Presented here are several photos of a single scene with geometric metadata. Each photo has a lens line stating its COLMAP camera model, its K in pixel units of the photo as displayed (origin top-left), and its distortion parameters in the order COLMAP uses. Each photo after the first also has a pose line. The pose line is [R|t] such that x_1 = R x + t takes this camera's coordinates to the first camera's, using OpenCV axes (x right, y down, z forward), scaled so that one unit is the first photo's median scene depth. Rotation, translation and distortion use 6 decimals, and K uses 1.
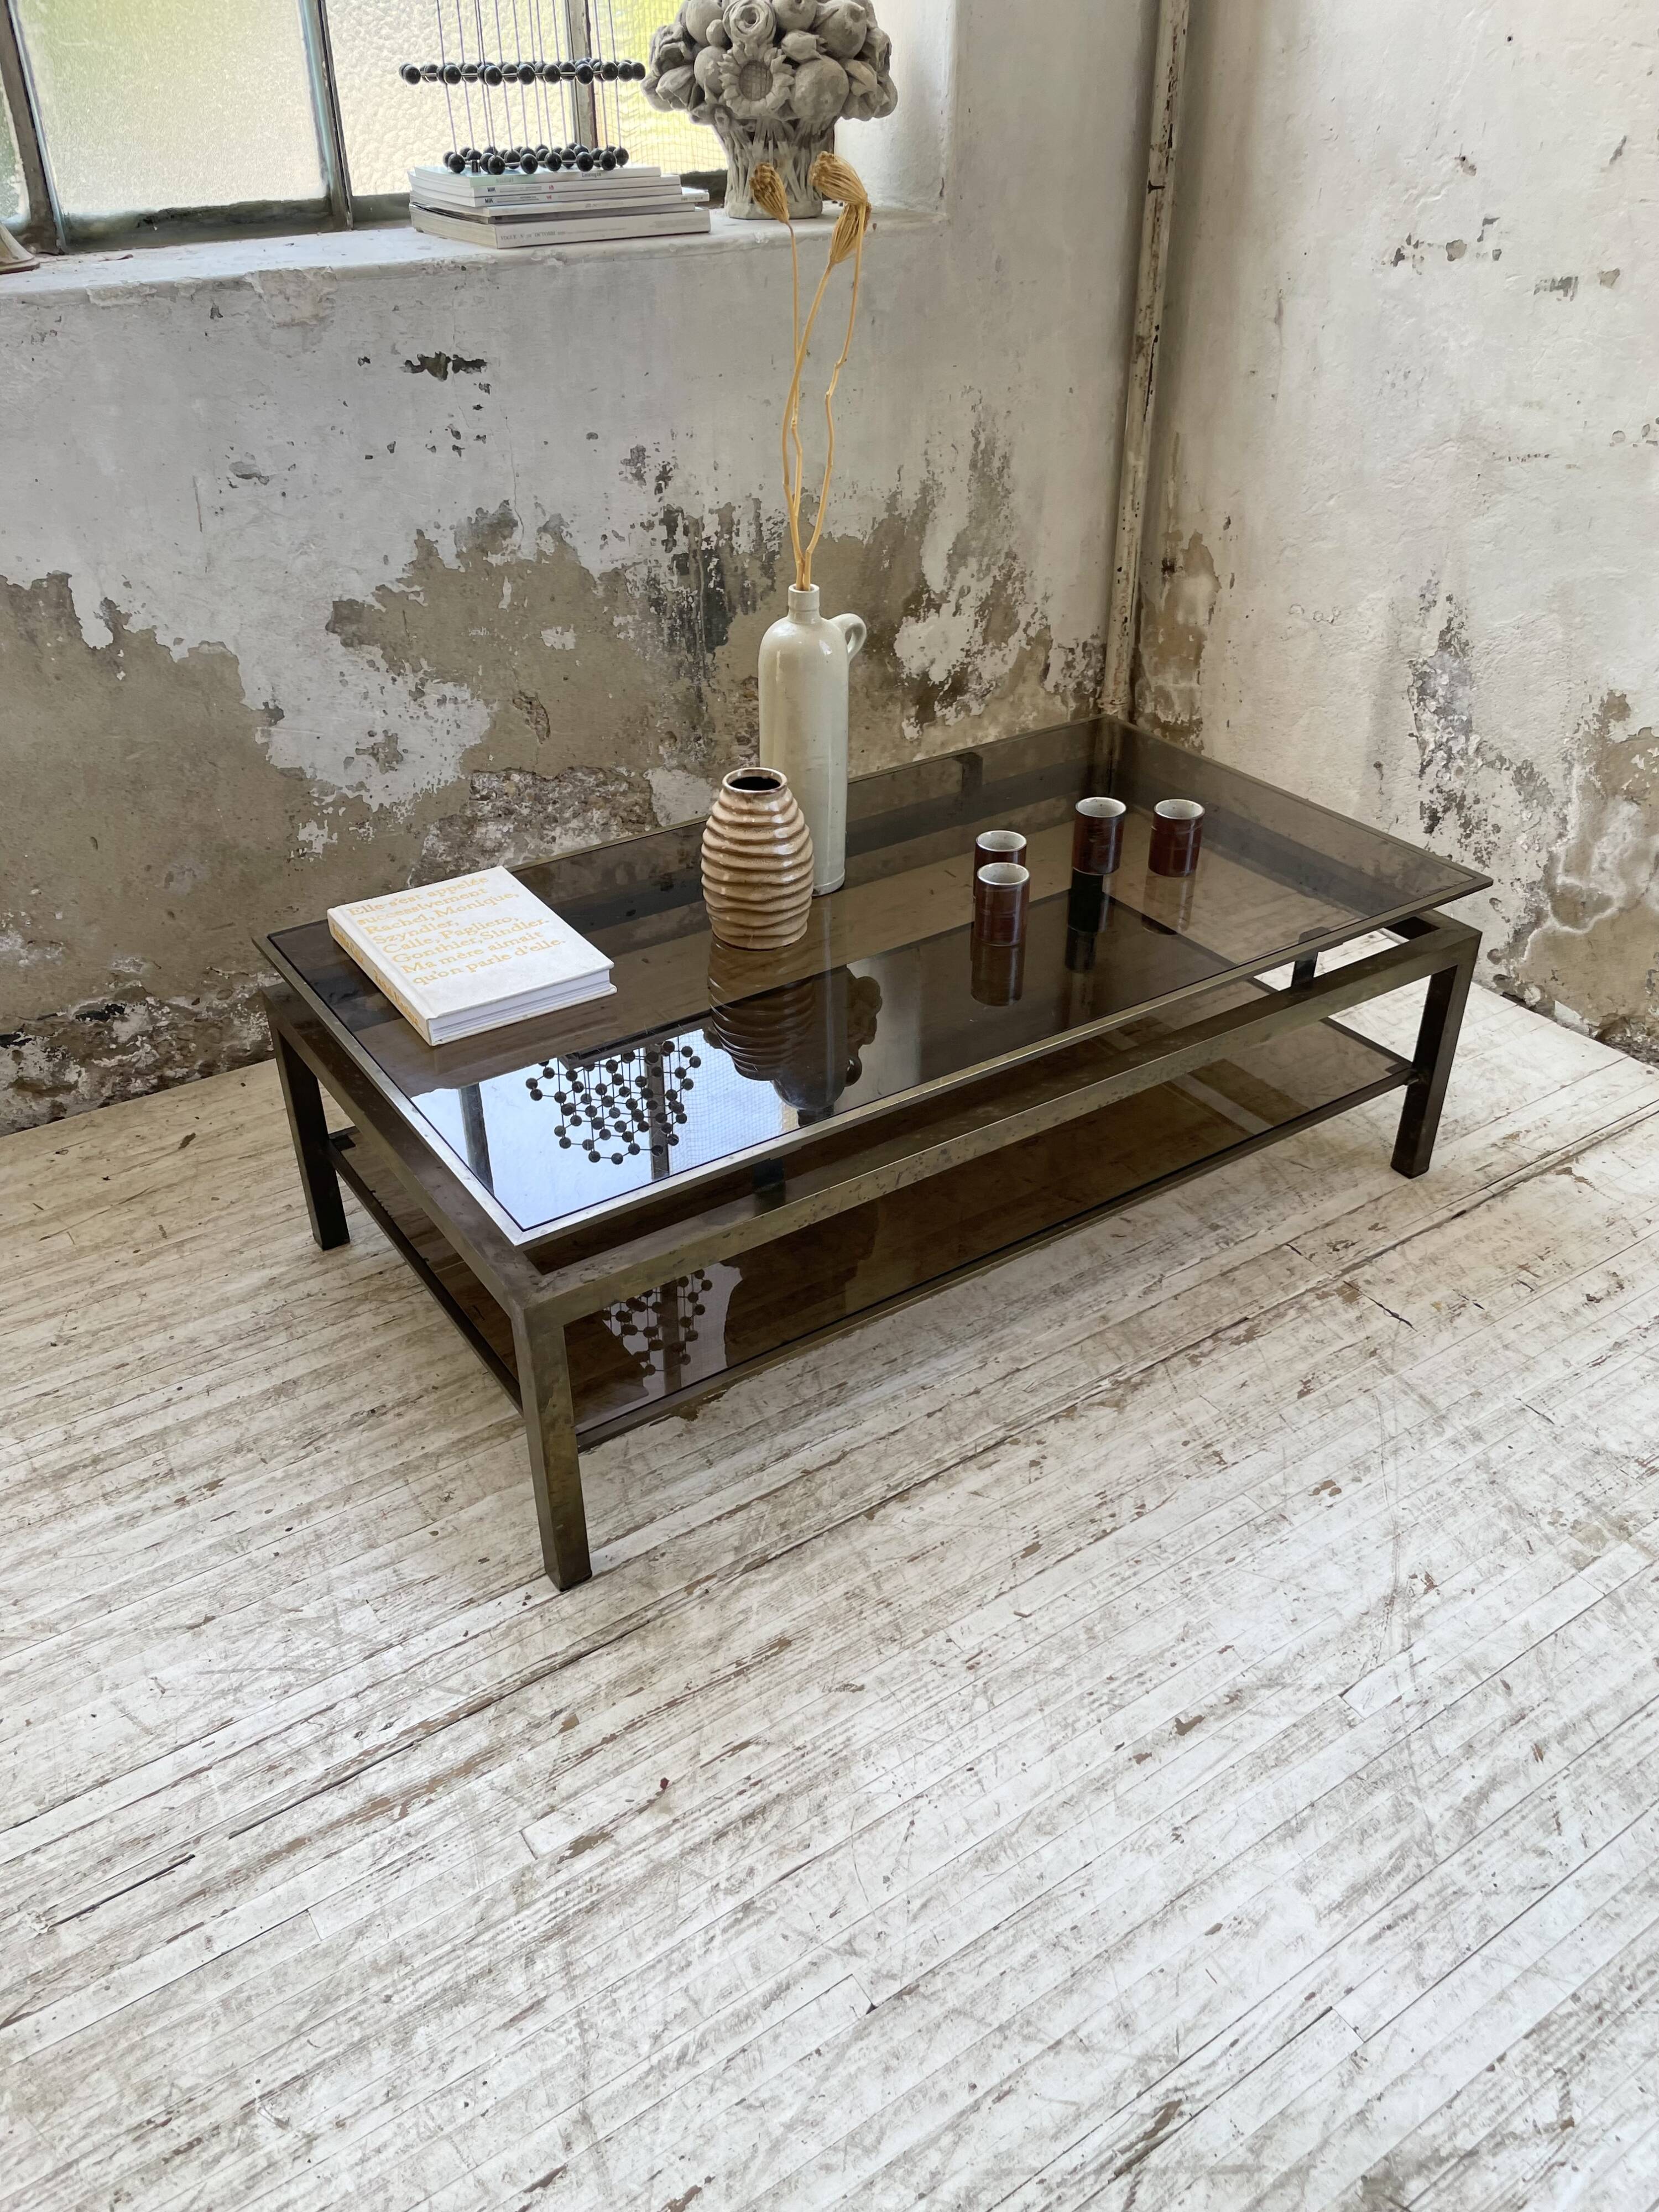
lens RADIAL K [[1662.8, 0, 835.8], [0, 1662.8, 1121.7], [0, 0, 1]] dist [0.079357, -0.106492]
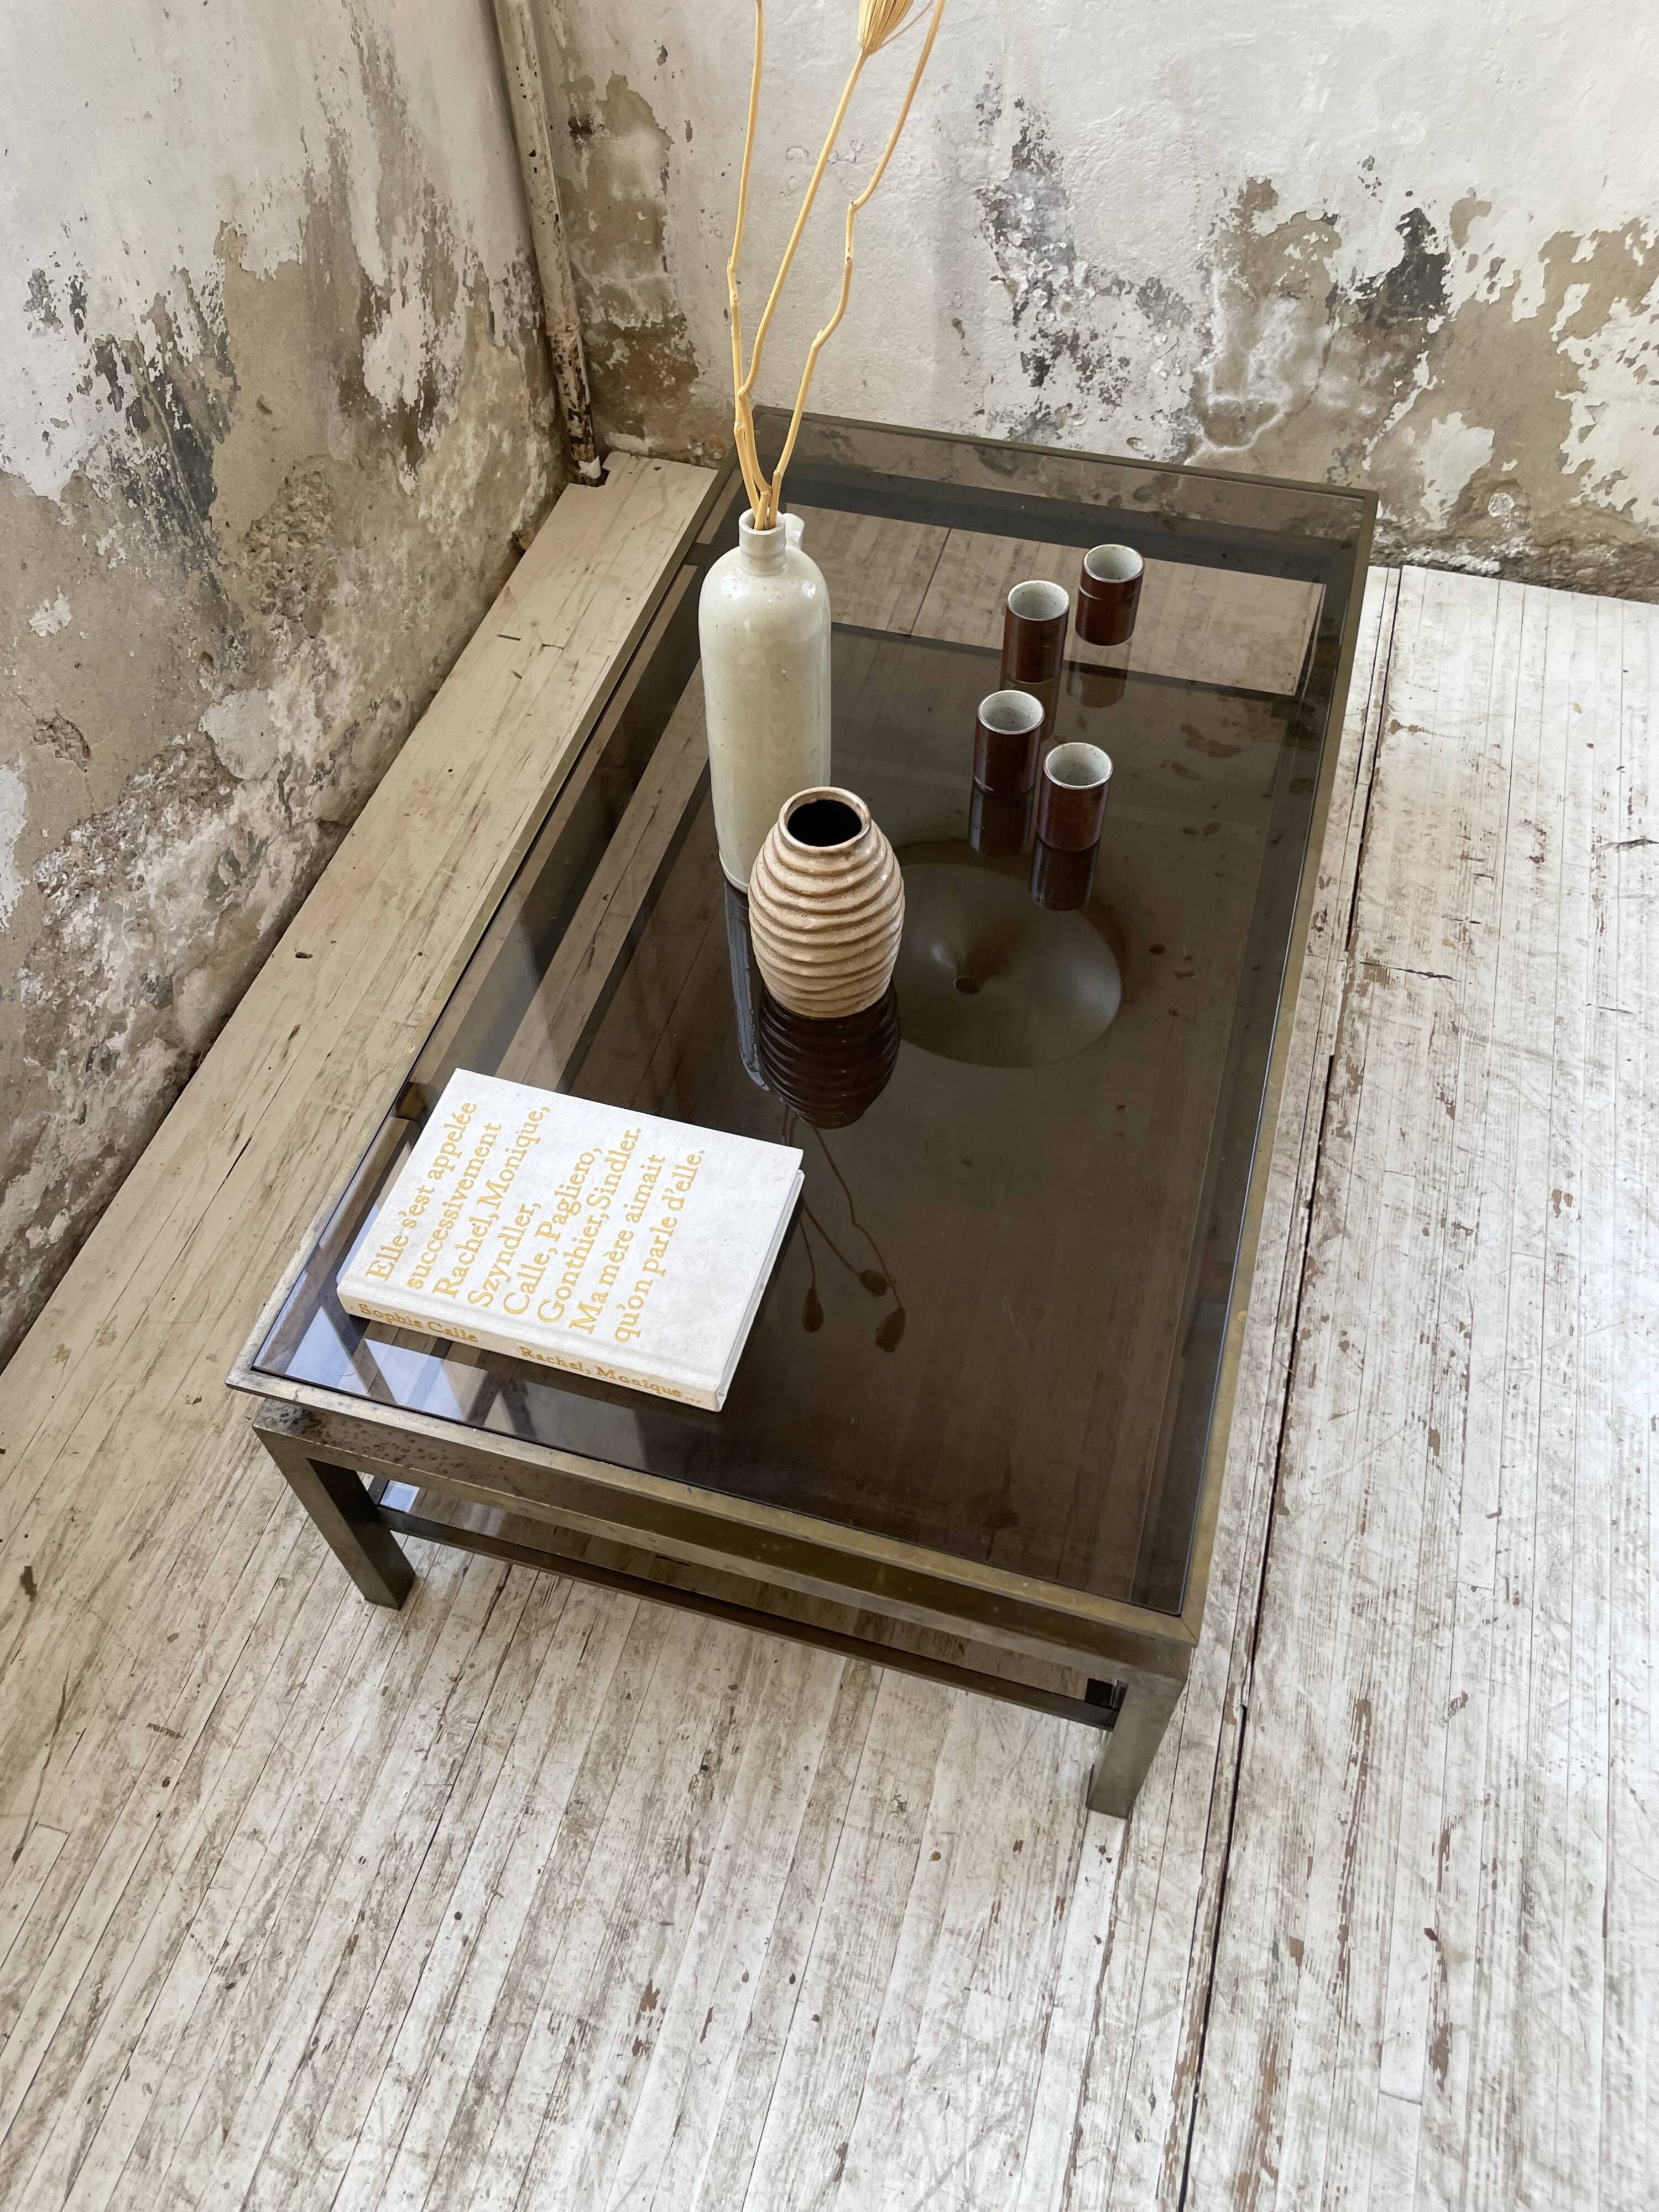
lens RADIAL K [[1679.6, 0, 800.6], [0, 1679.6, 1097.2], [0, 0, 1]] dist [0.073950, -0.098013]
pose [[0.770063, -0.524627, 0.363000, -0.287093], [0.375513, 0.832724, 0.406891, -0.304667], [-0.515745, -0.177021, 0.838255, 0.296794]]
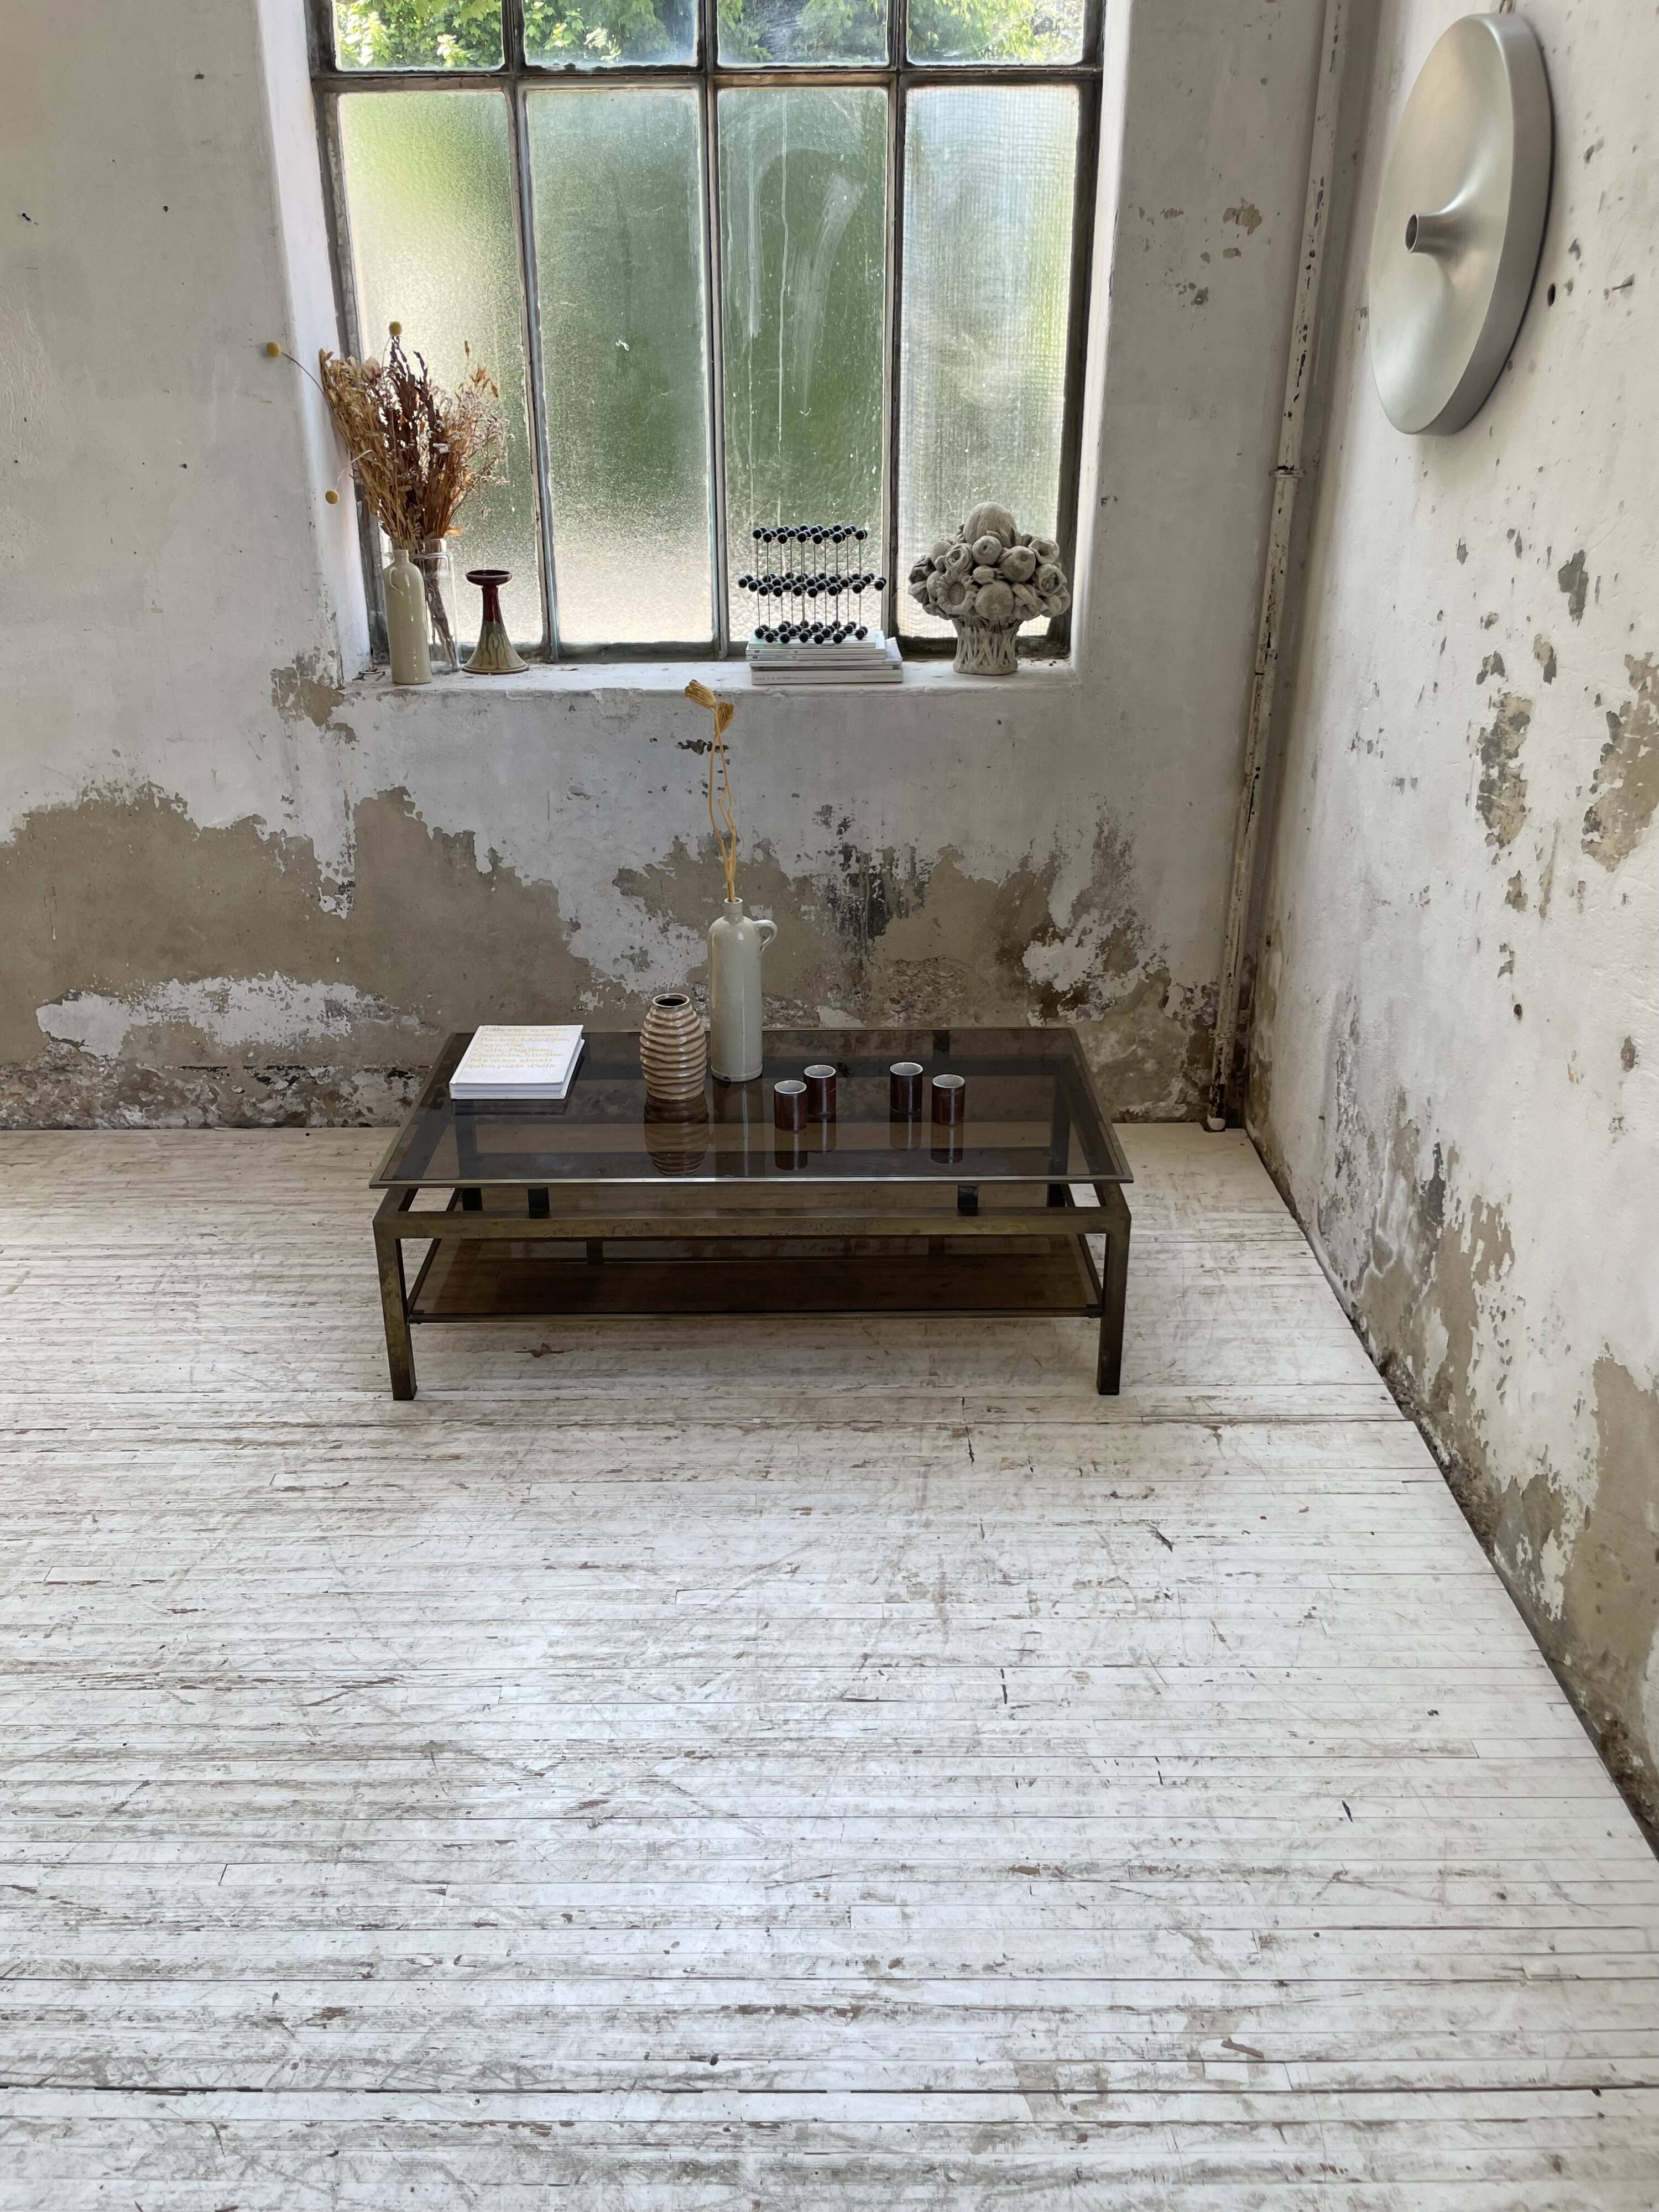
lens RADIAL K [[1654.0, 0, 815.6], [0, 1654.0, 1099.0], [0, 0, 1]] dist [0.078342, -0.106277]
pose [[0.831990, 0.221499, -0.508656, 0.731503], [-0.302799, 0.949538, -0.081793, -0.011976], [0.464872, 0.222072, 0.857076, -0.274430]]
